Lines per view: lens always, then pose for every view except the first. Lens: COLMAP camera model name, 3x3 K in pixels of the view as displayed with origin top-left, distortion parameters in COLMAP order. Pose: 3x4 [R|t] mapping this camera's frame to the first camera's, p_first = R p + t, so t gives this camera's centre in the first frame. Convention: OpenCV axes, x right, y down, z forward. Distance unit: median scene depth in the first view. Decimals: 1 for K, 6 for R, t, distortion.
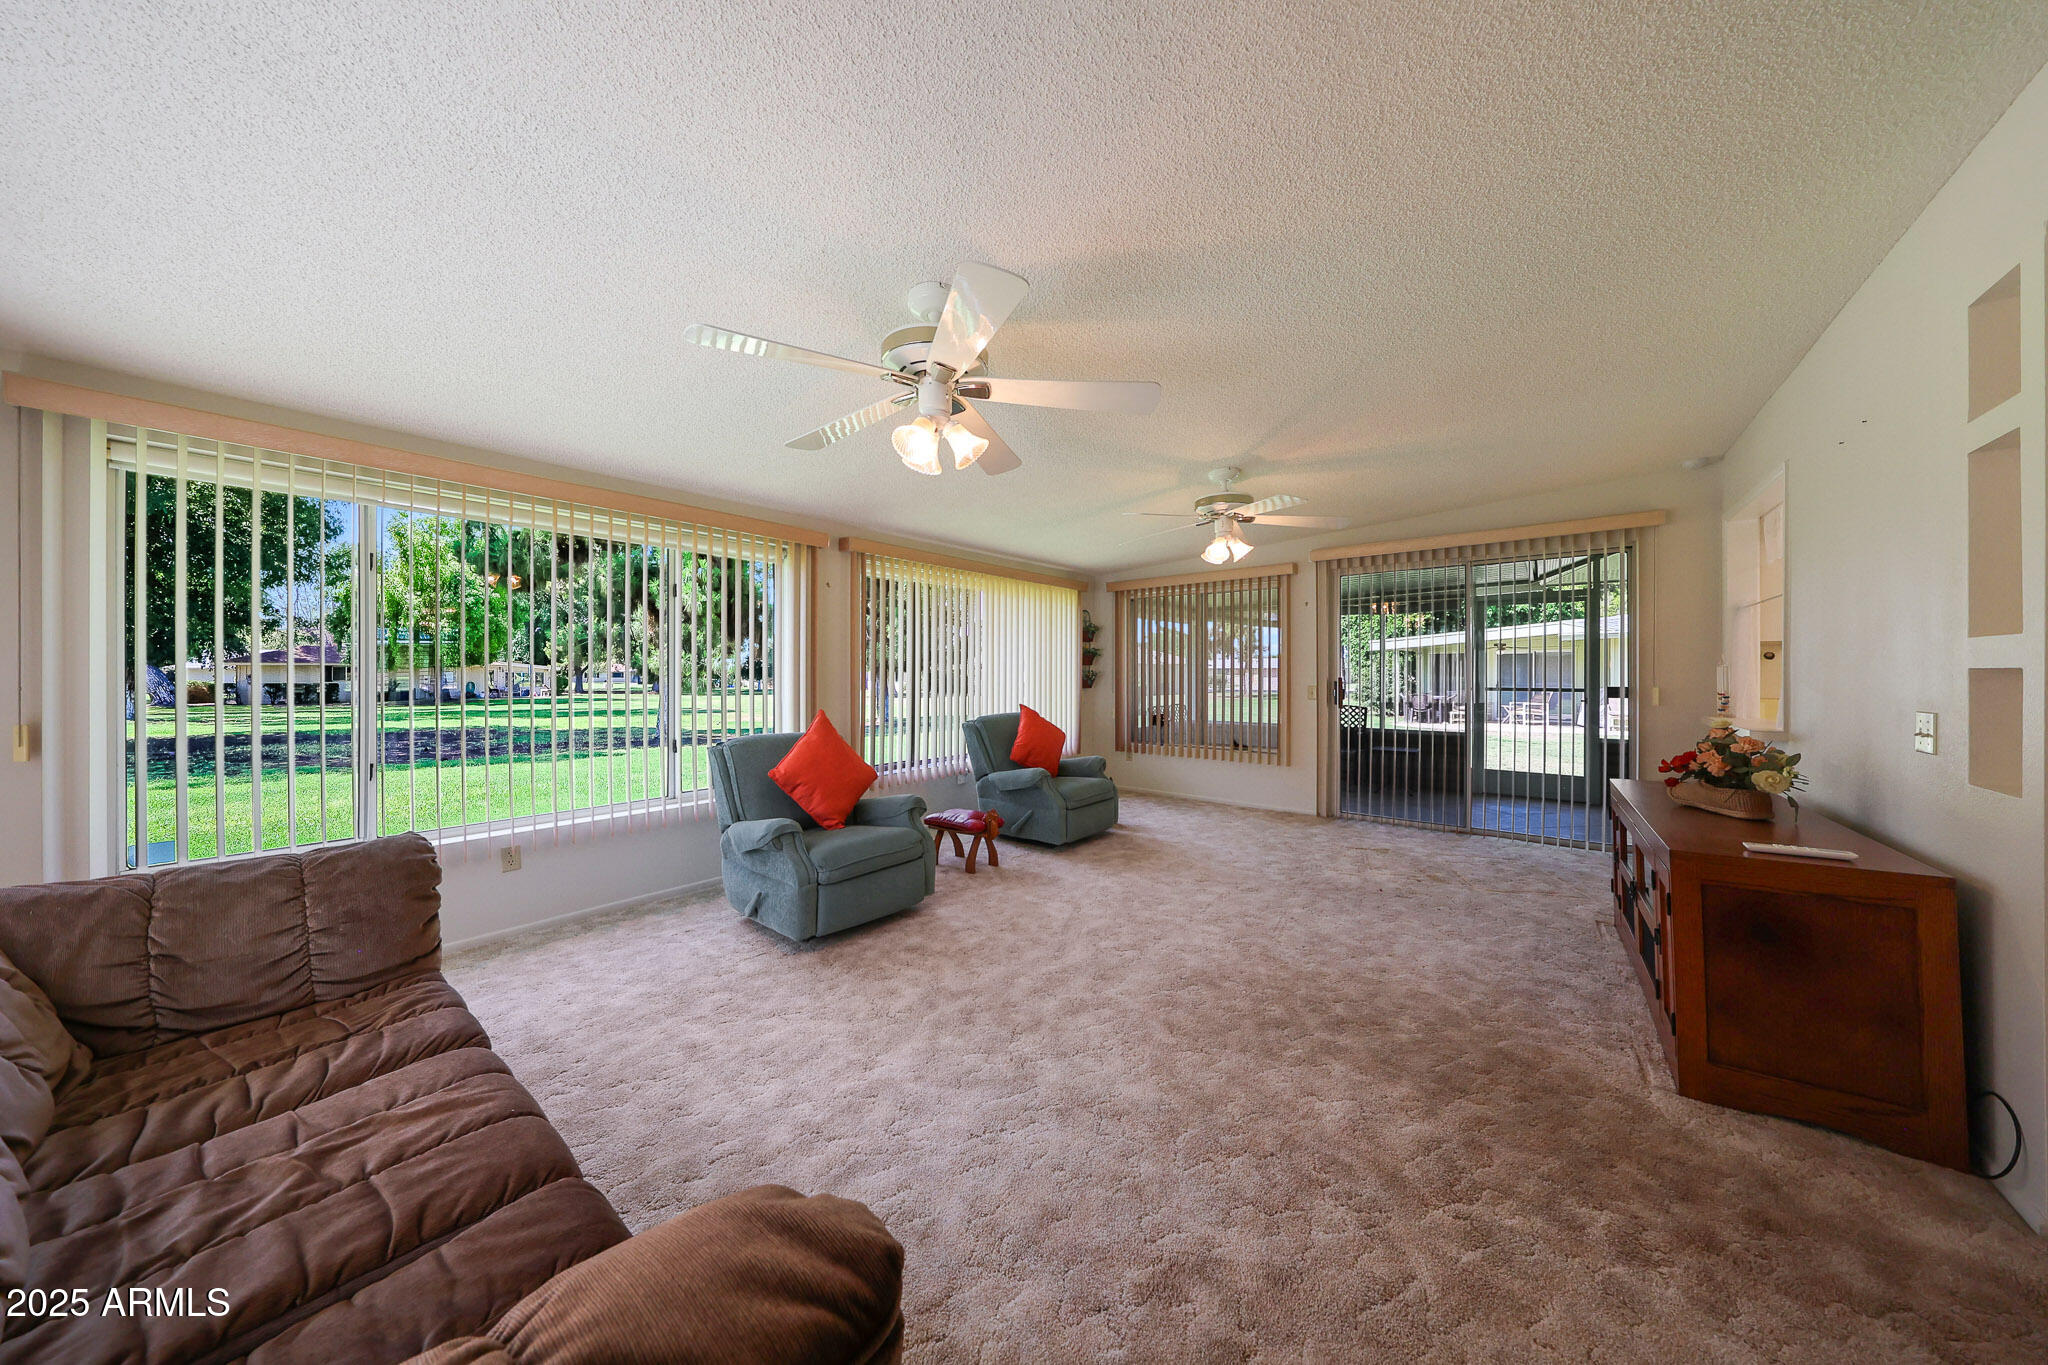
lens RADIAL K [[647.6, 0, 1021.3], [0, 647.6, 673.6], [0, 0, 1]] dist [0.005471, -0.000179]
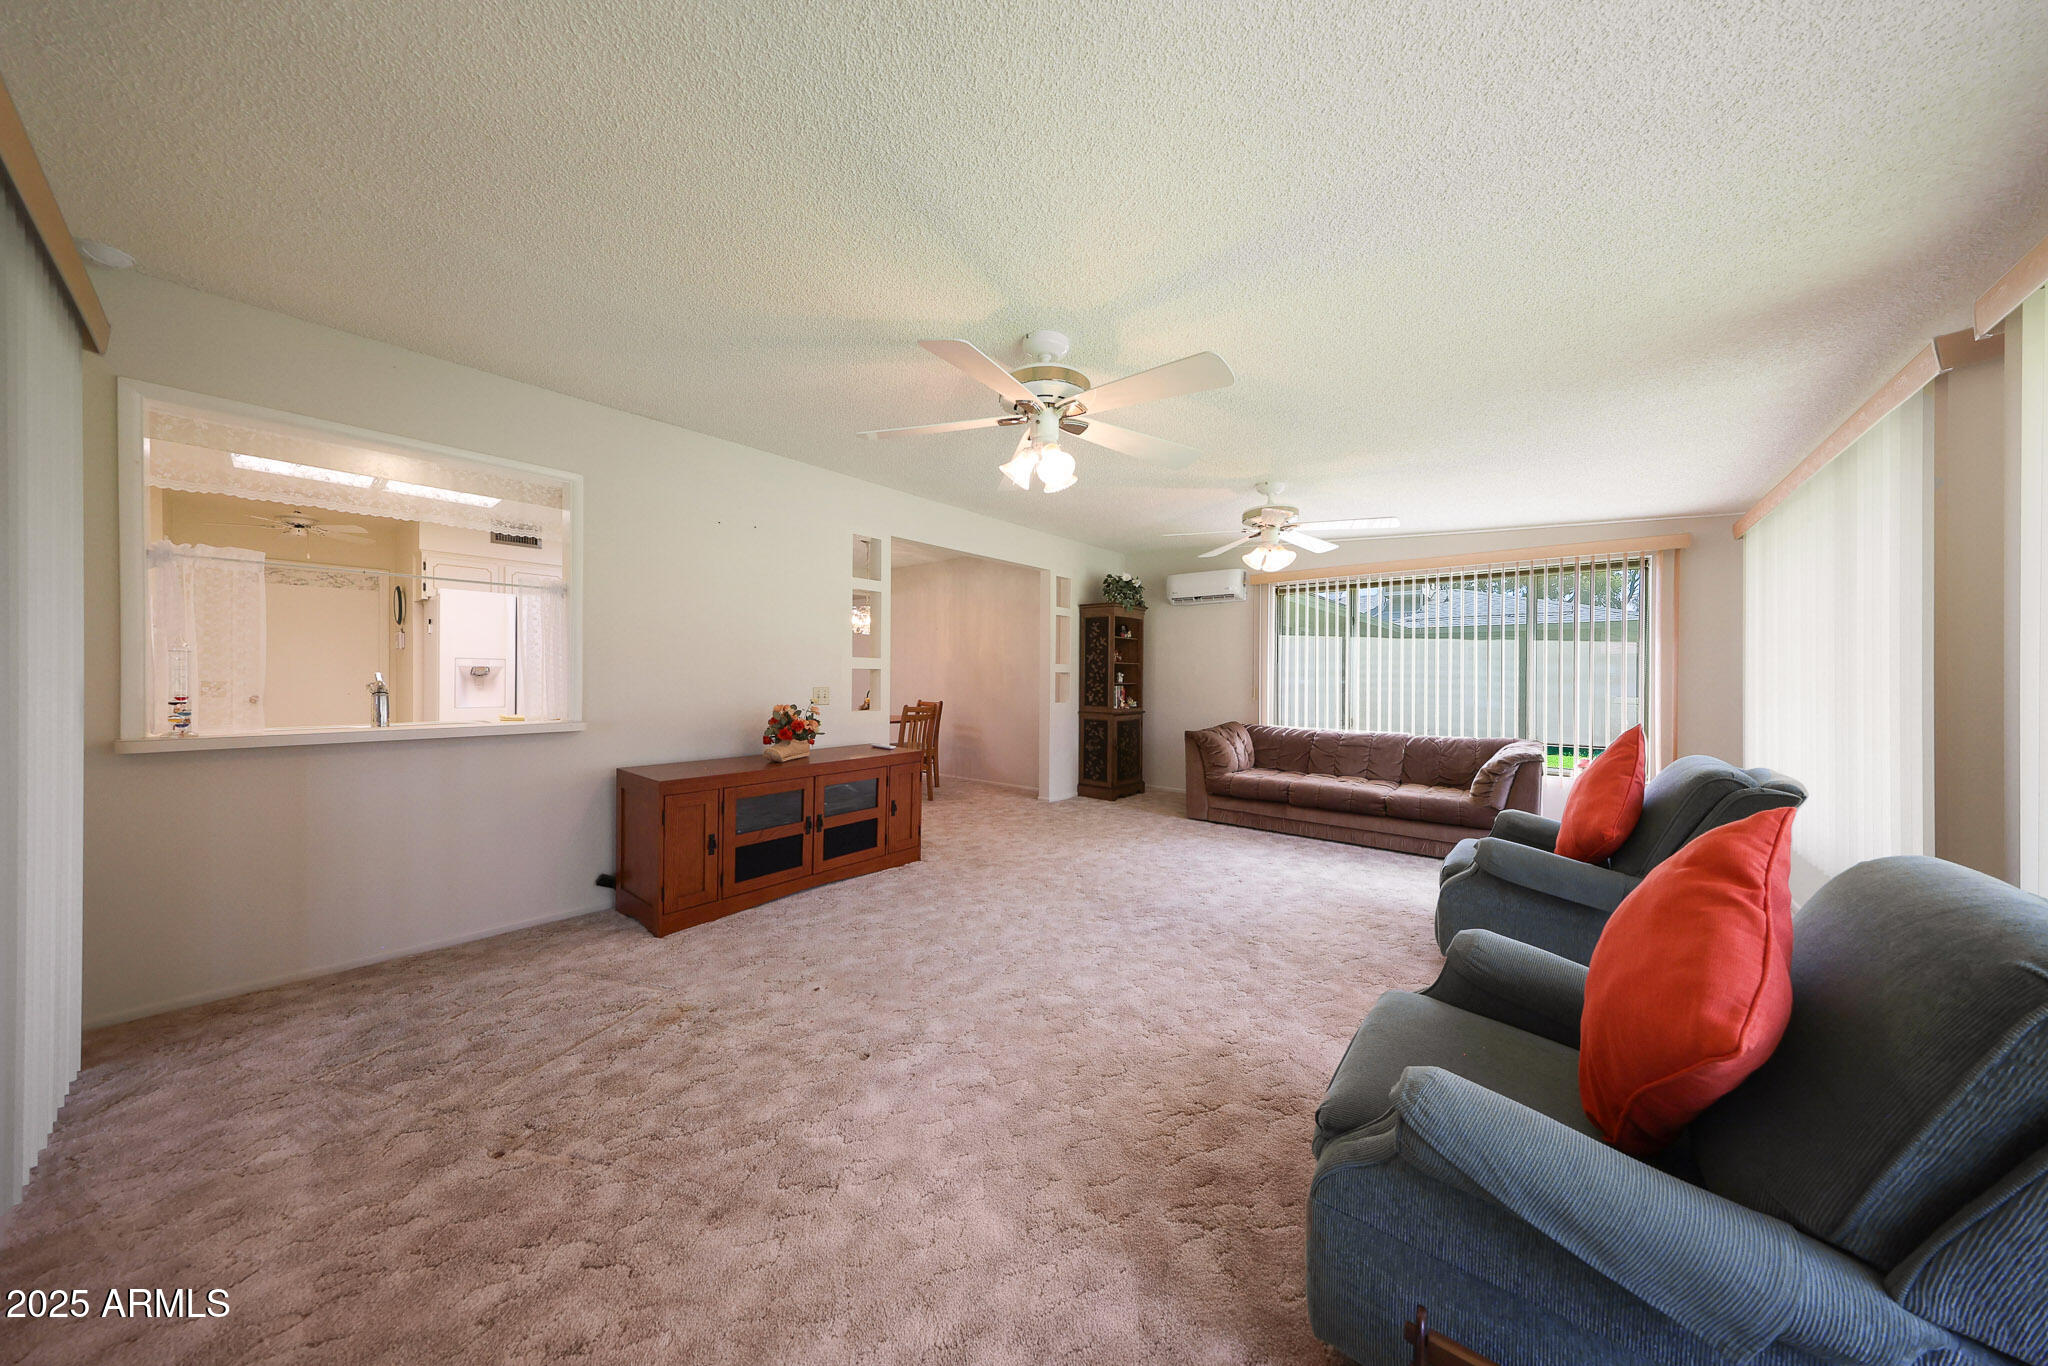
lens RADIAL K [[647.6, 0, 992.8], [0, 647.6, 669.8], [0, 0, 1]] dist [0.005471, -0.000179]
pose [[-0.998579, -0.007445, 0.052771, 0.408954], [-0.007705, 0.999959, -0.004716, 0.002891], [-0.052733, -0.005116, -0.998596, 2.012523]]
